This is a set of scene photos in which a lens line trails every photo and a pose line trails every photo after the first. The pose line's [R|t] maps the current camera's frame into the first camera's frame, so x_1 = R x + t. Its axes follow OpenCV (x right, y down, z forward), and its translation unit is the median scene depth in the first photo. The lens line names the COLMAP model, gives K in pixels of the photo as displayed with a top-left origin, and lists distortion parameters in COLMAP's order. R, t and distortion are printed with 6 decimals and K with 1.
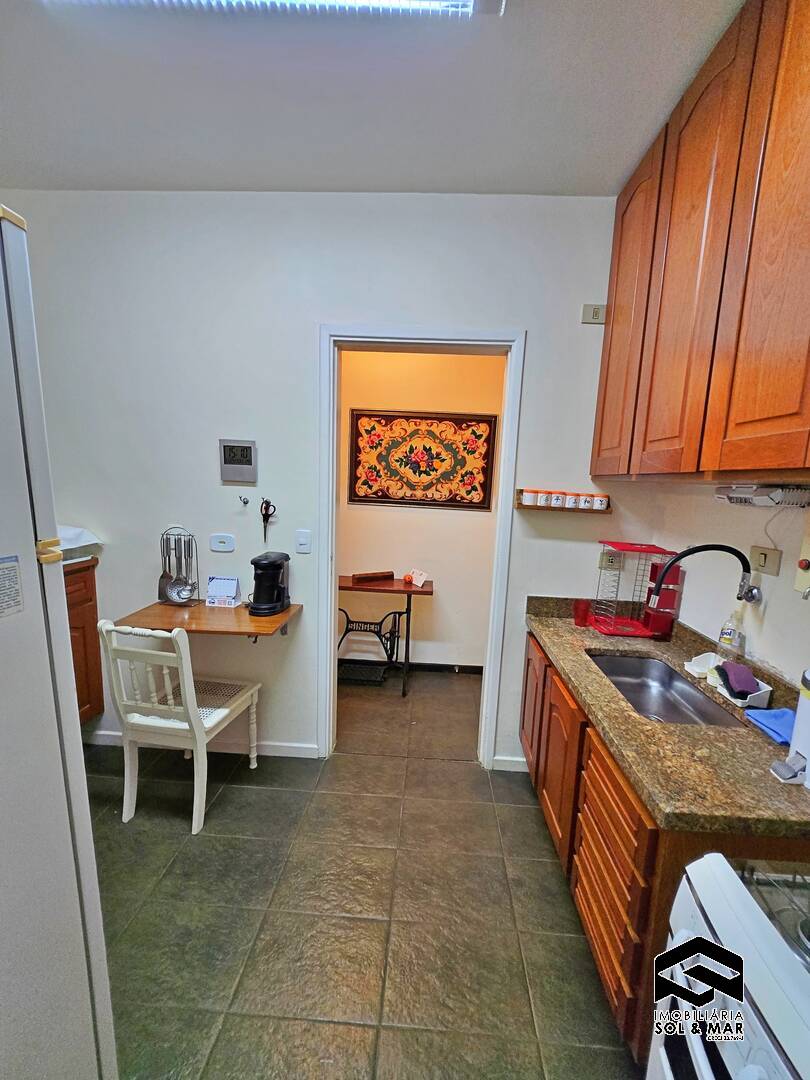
lens RADIAL K [[424.7, 0, 414.8], [0, 424.7, 544.1], [0, 0, 1]] dist [0.004547, -0.001657]
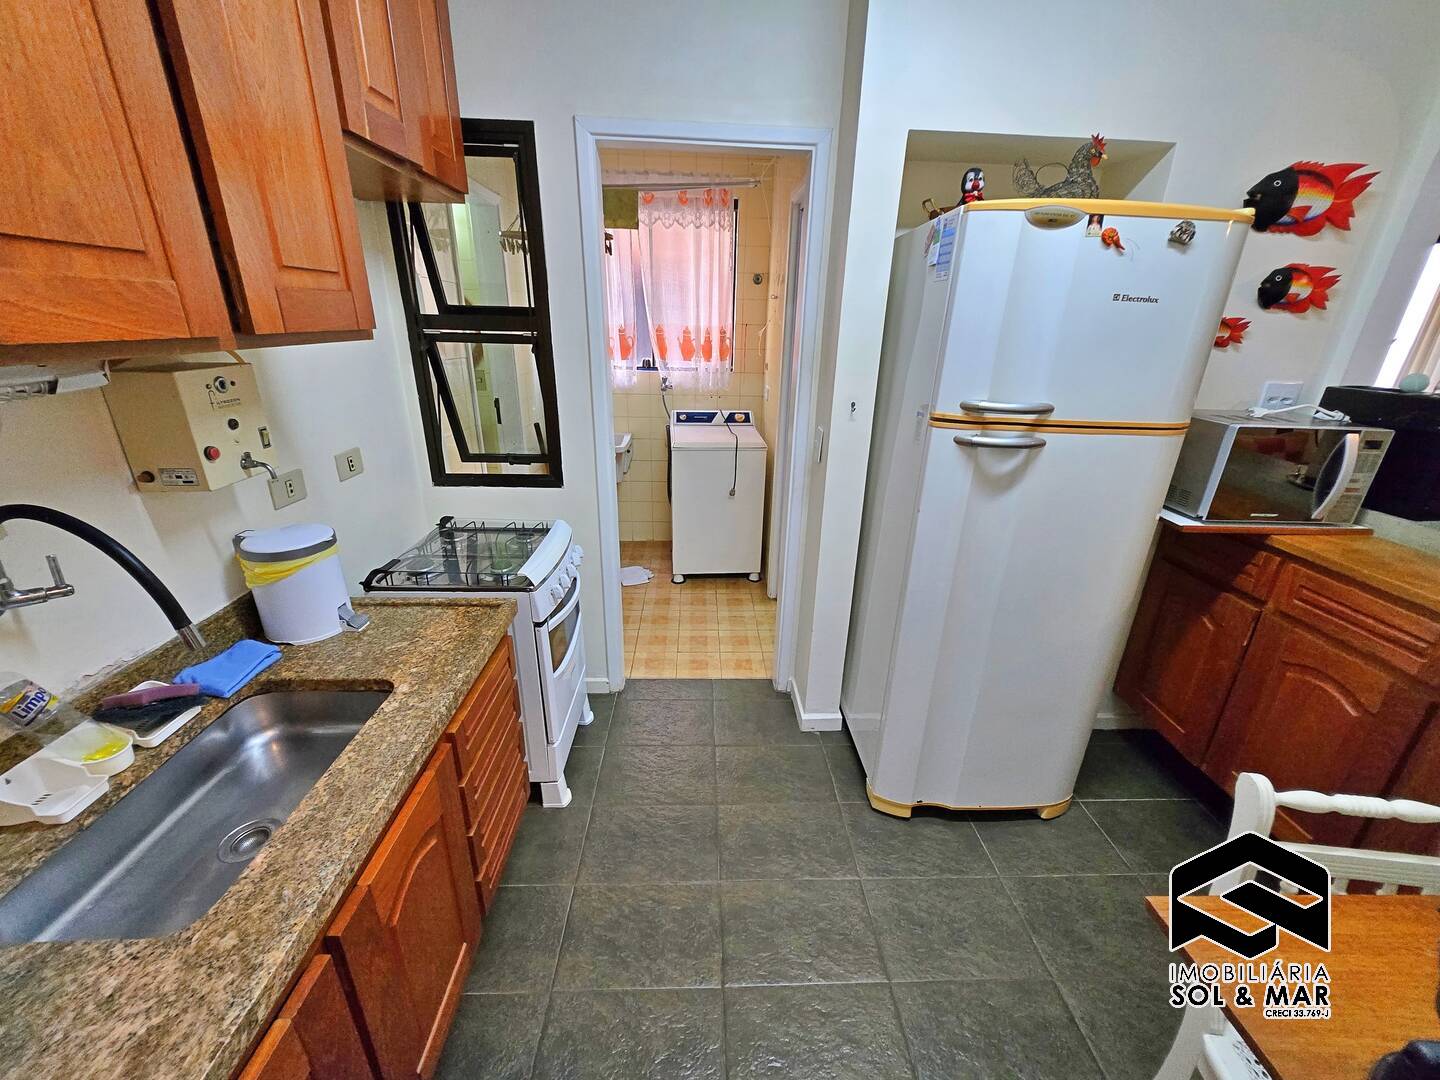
lens RADIAL K [[566.2, 0, 726.3], [0, 566.2, 531.8], [0, 0, 1]] dist [0.004547, -0.001657]
pose [[-0.994502, -0.030146, -0.100282, 0.043216], [-0.075212, 0.871967, 0.483753, -0.202318], [0.072859, 0.488636, -0.869440, 1.039715]]
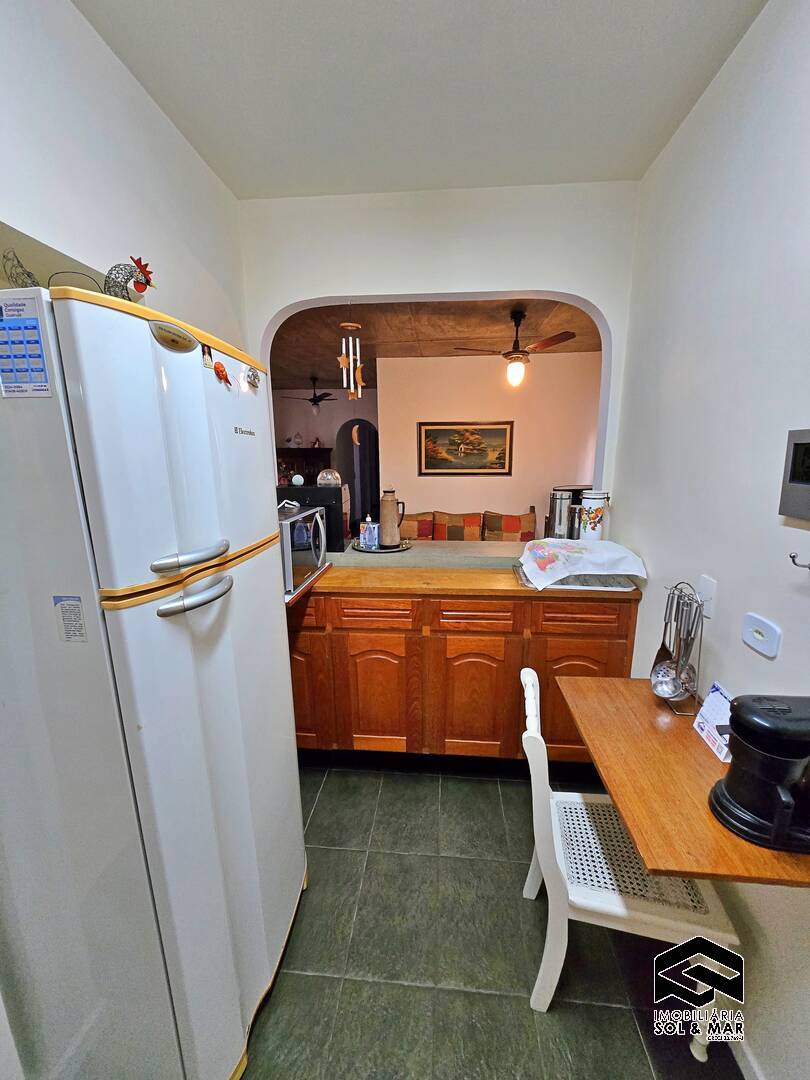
lens RADIAL K [[424.7, 0, 408.9], [0, 424.7, 542.0], [0, 0, 1]] dist [0.004547, -0.001657]
pose [[-0.043764, 0.175428, -0.983519, 0.049241], [-0.147302, 0.972570, 0.180030, -0.145365], [0.988123, 0.152753, -0.016723, 0.590380]]
